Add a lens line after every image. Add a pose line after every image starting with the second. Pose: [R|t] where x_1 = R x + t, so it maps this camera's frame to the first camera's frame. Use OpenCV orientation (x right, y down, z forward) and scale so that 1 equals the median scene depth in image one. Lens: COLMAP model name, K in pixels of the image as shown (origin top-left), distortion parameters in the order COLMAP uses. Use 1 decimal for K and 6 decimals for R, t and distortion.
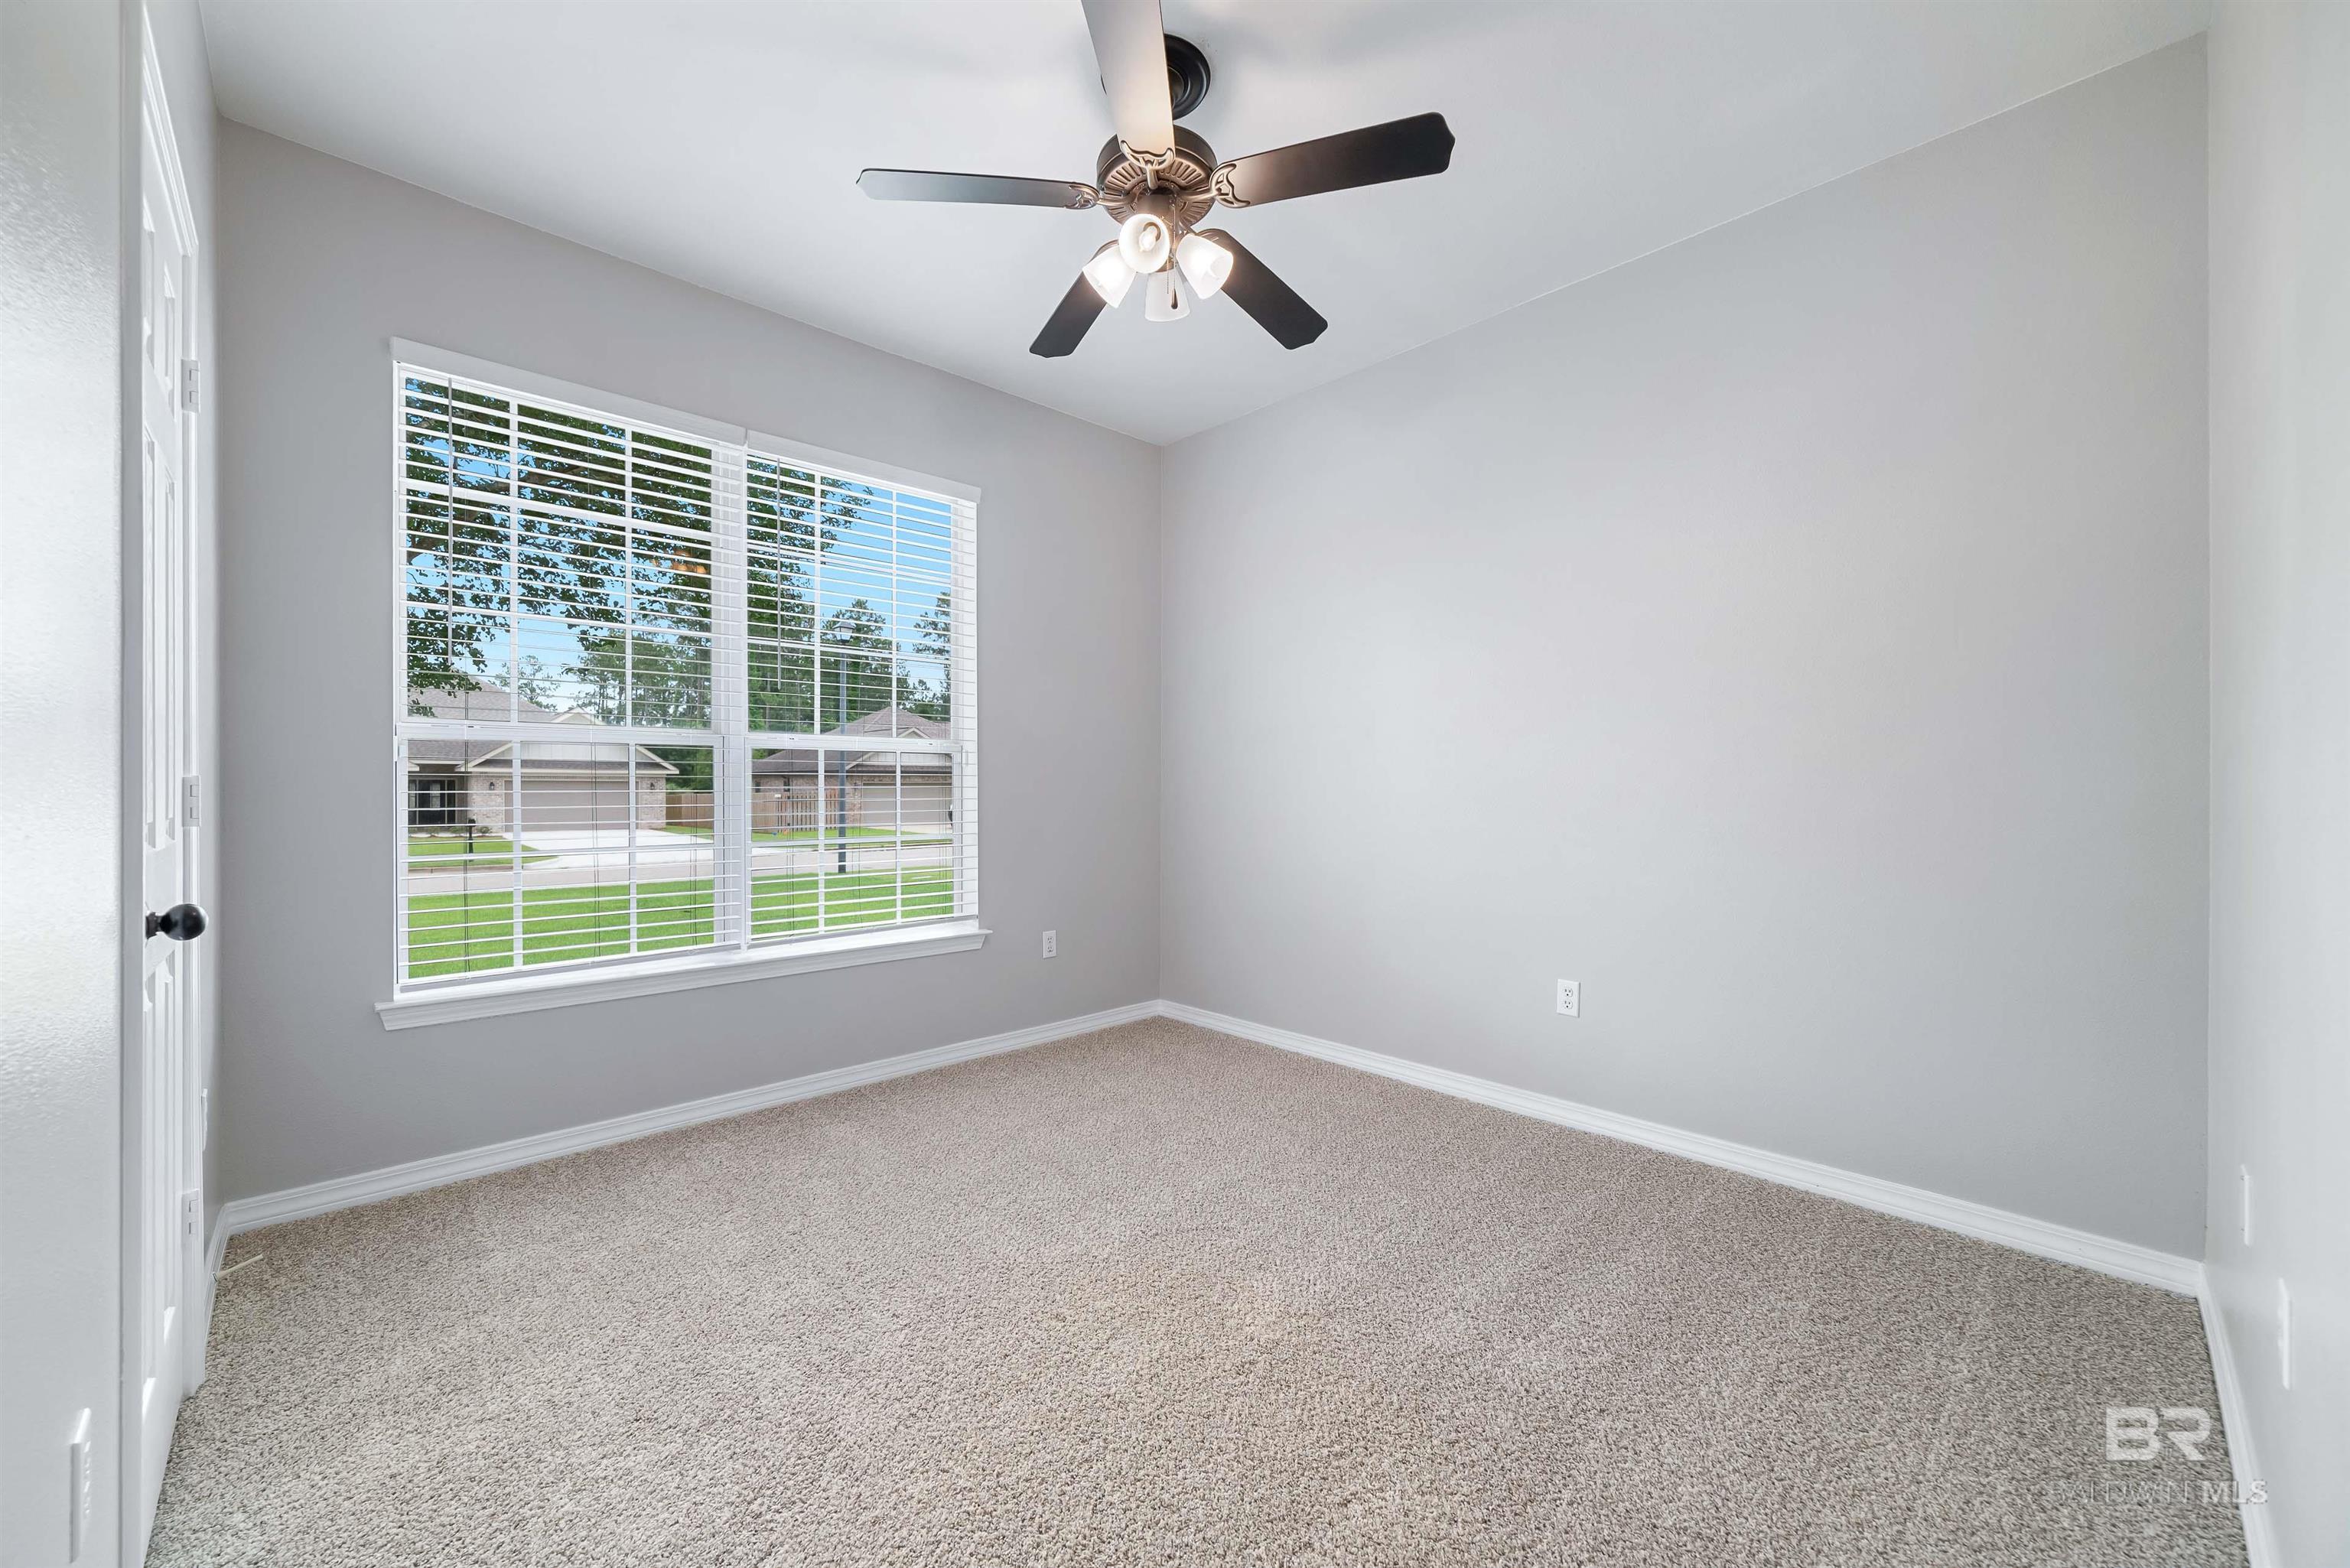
lens RADIAL K [[929.4, 0, 1175.0], [0, 929.4, 784.0], [0, 0, 1]] dist [0.029566, 0.000050]
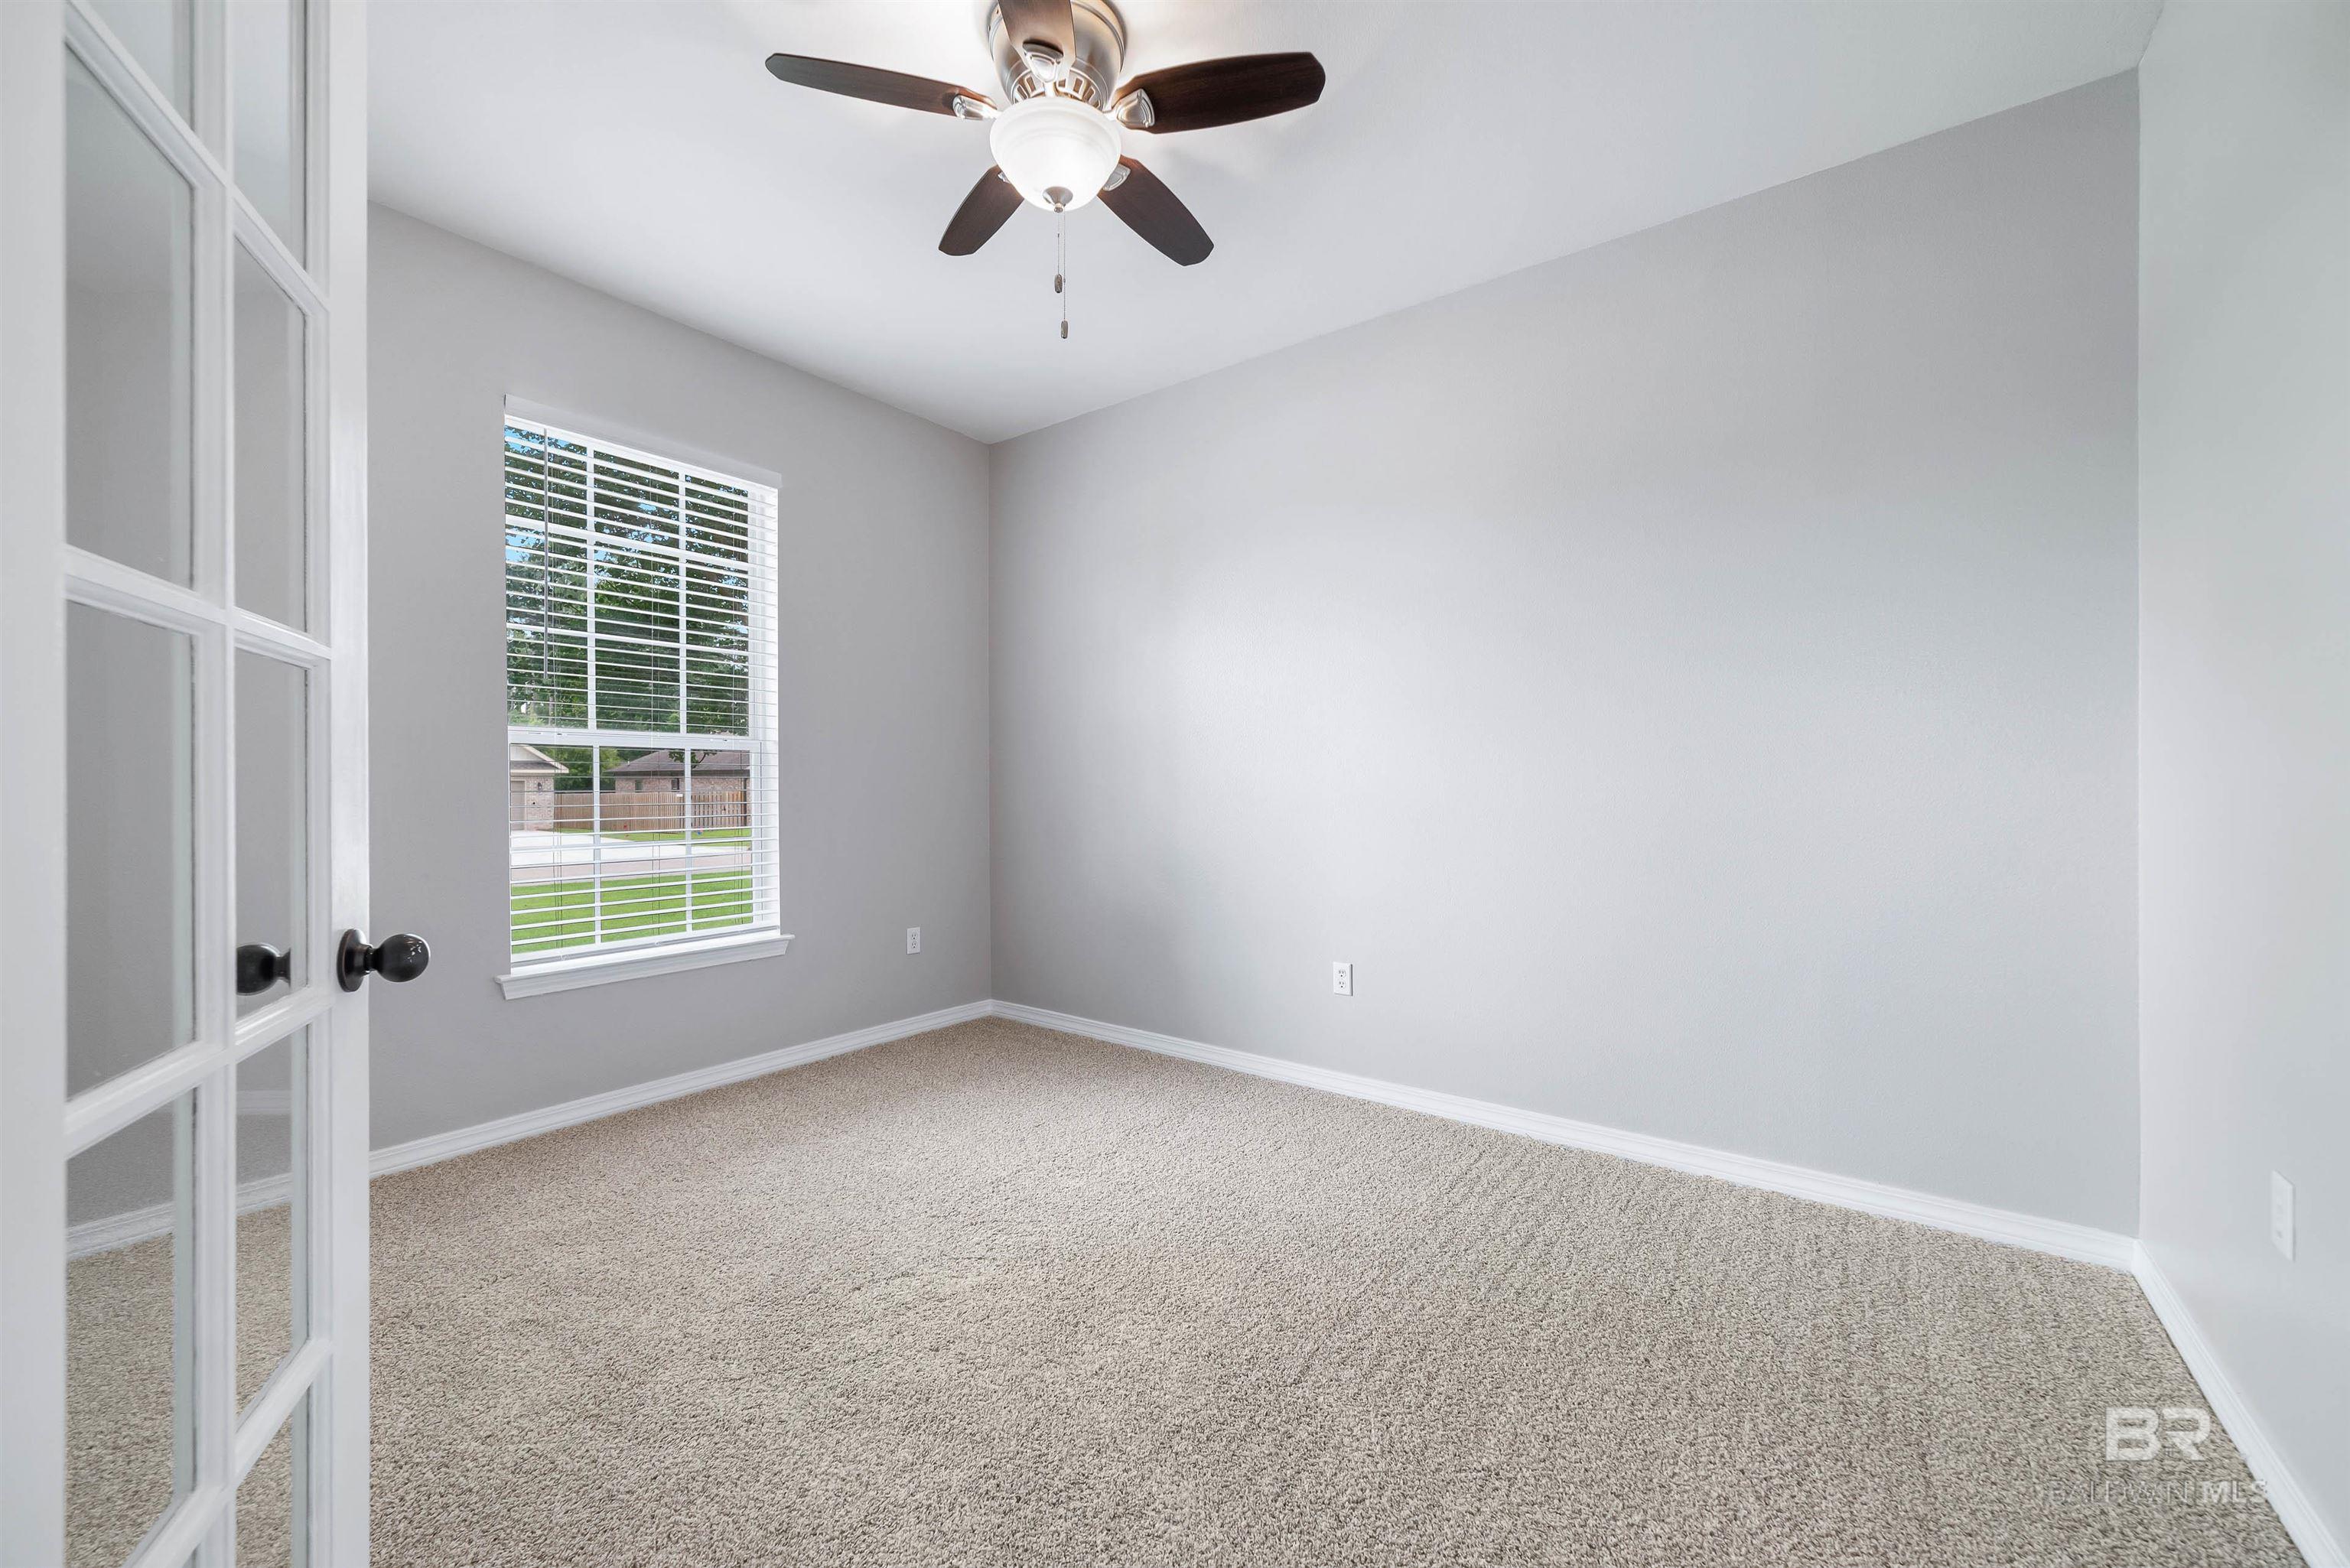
lens RADIAL K [[904.0, 0, 1175.0], [0, 904.0, 789.9], [0, 0, 1]] dist [-0.000346, 0.000185]
pose [[0.982714, -0.001374, 0.185123, -0.128155], [0.000073, 0.999975, 0.007038, -0.000254], [-0.185128, -0.006903, 0.982690, -0.118899]]
